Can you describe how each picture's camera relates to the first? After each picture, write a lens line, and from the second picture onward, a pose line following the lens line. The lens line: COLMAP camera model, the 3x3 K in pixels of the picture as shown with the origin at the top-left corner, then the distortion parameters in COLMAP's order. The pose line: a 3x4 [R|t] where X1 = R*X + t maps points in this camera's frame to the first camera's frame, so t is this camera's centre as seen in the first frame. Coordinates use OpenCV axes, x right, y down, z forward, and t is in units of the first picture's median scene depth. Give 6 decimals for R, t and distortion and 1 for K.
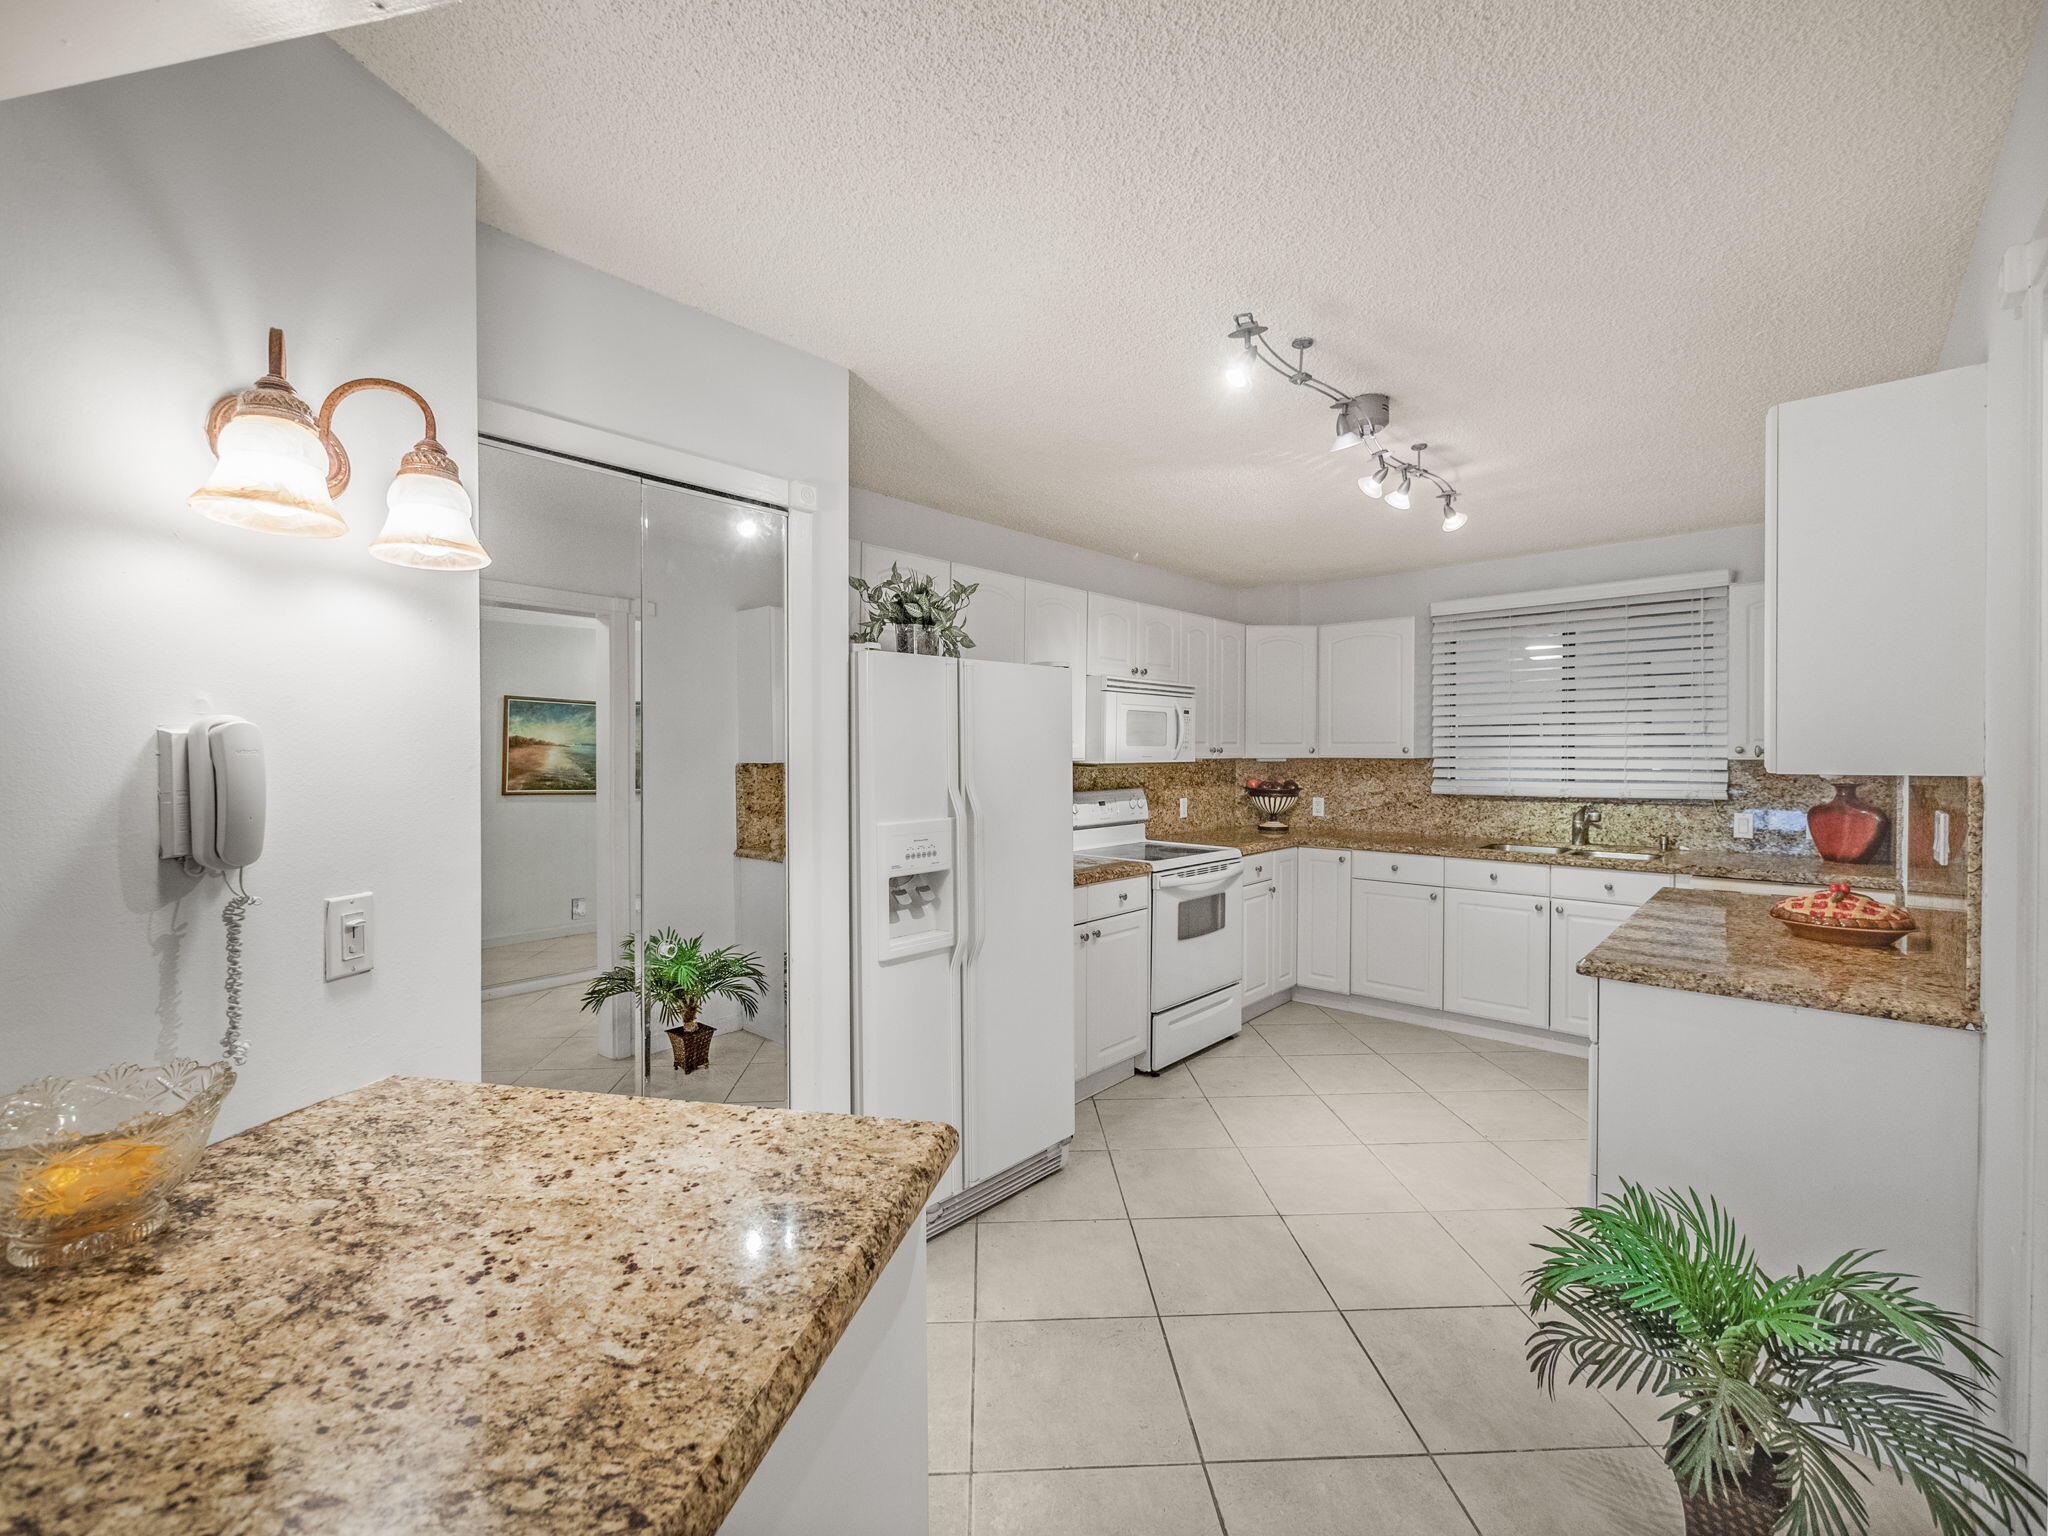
lens RADIAL K [[811.7, 0, 1018.2], [0, 811.7, 762.5], [0, 0, 1]] dist [0.000653, 0.000095]
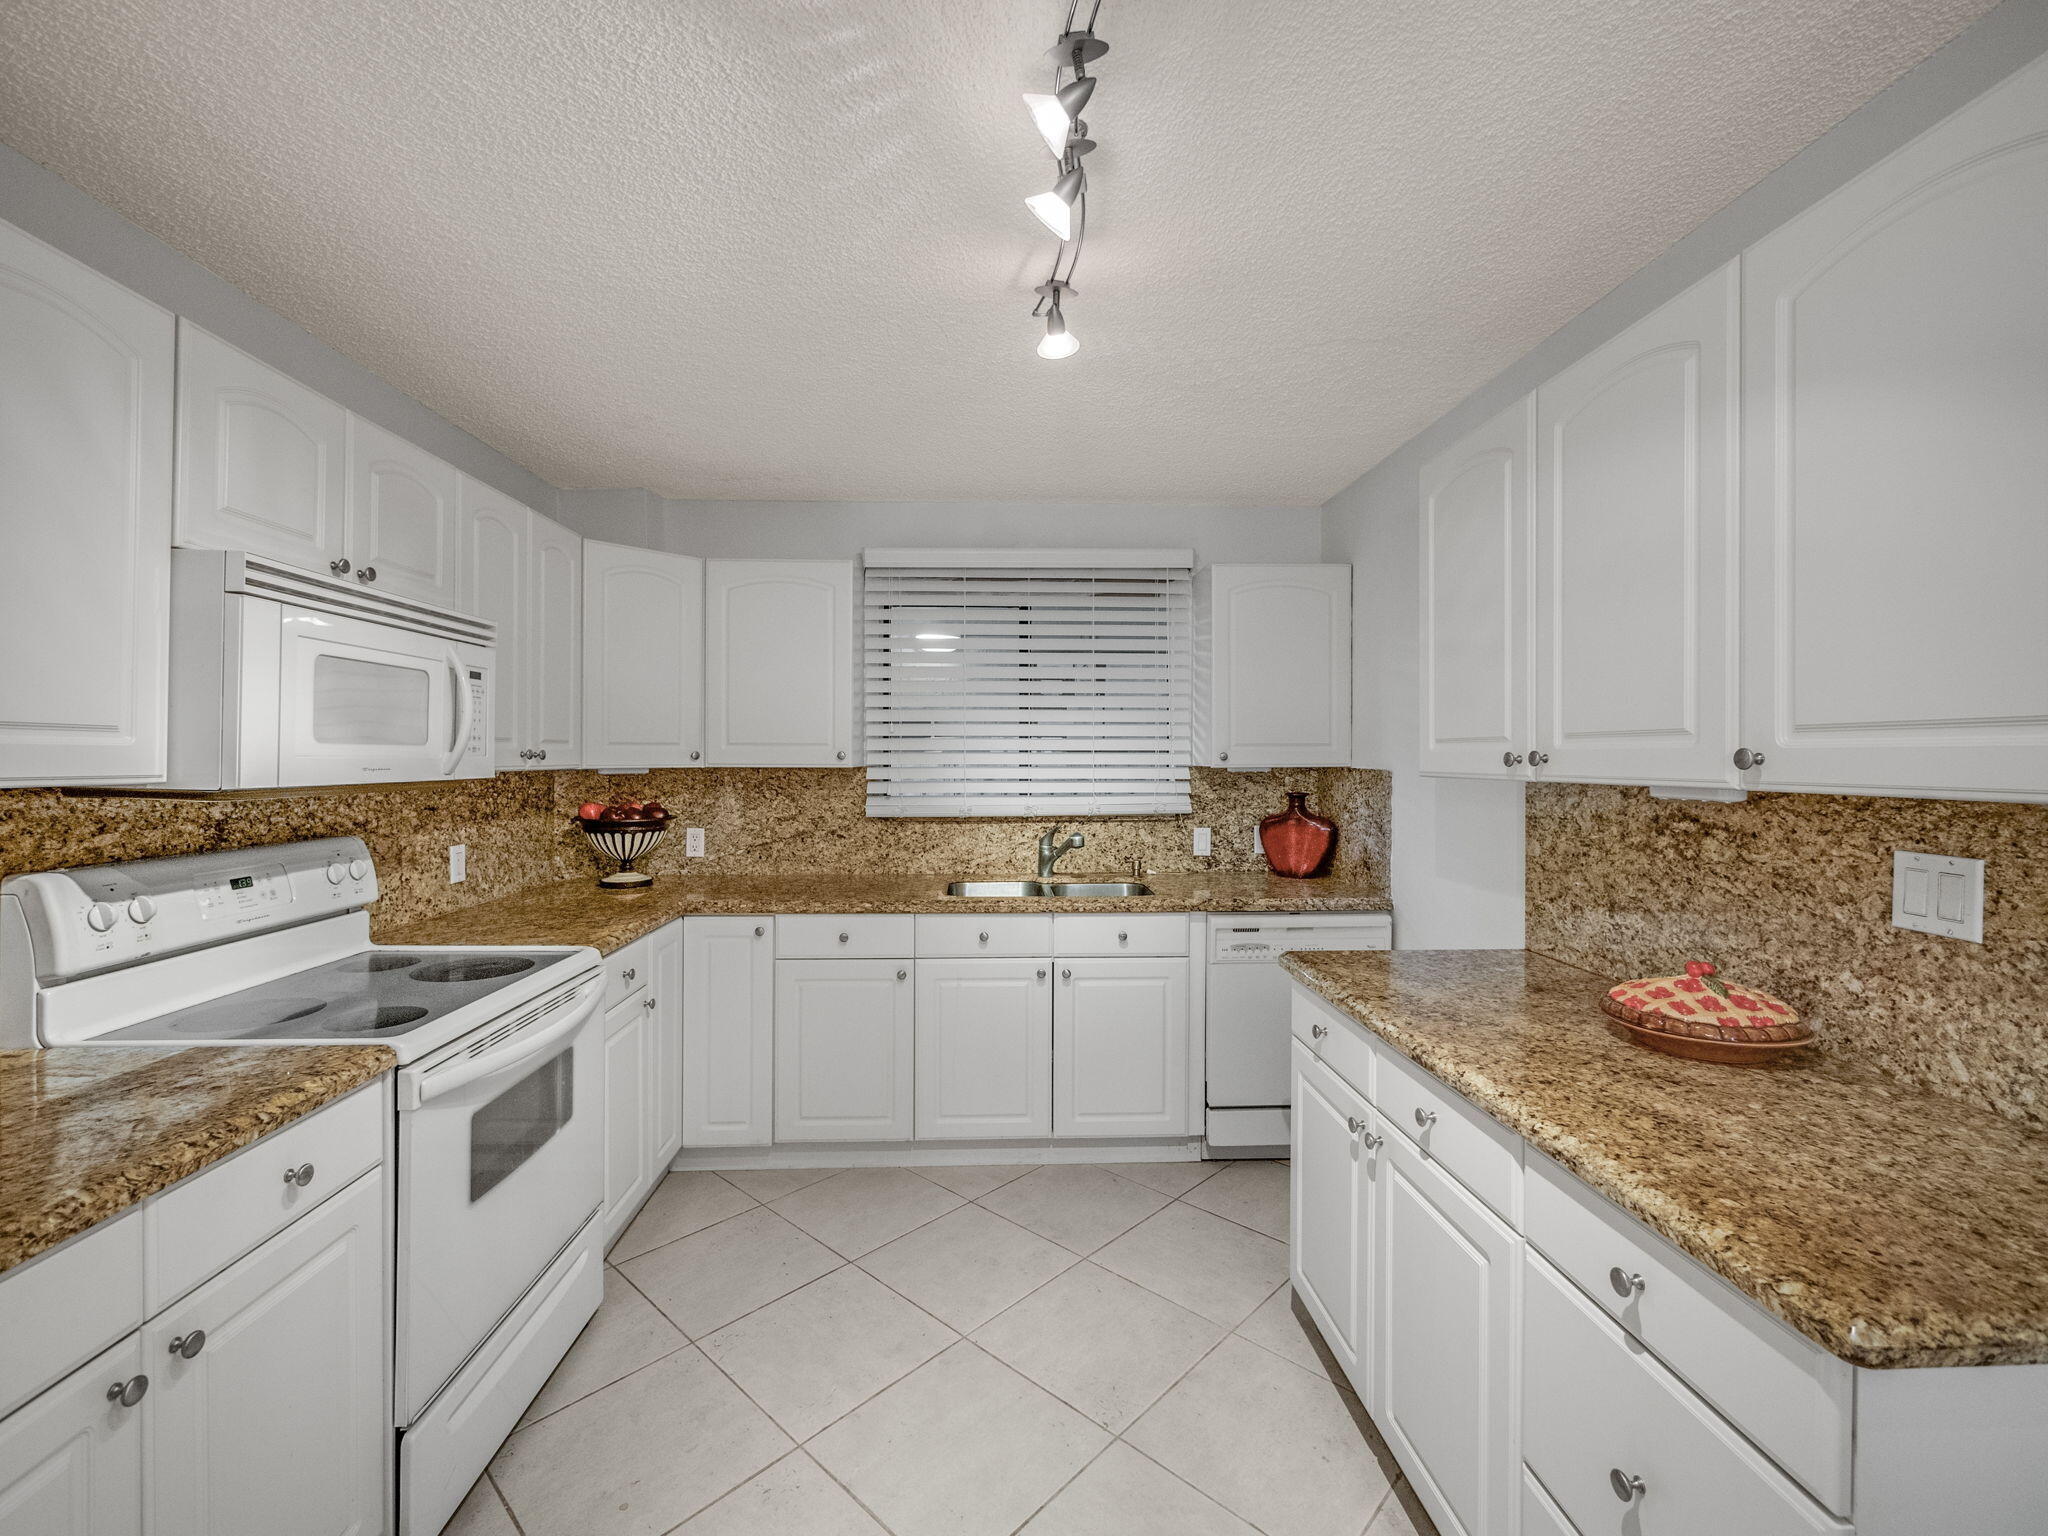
lens RADIAL K [[876.4, 0, 1022.7], [0, 876.4, 761.8], [0, 0, 1]] dist [-0.003870, 0.000371]
pose [[0.694988, -0.001628, 0.719019, 0.059397], [0.008432, 0.999947, -0.005886, -0.004722], [-0.718971, 0.010153, 0.694965, 0.401591]]
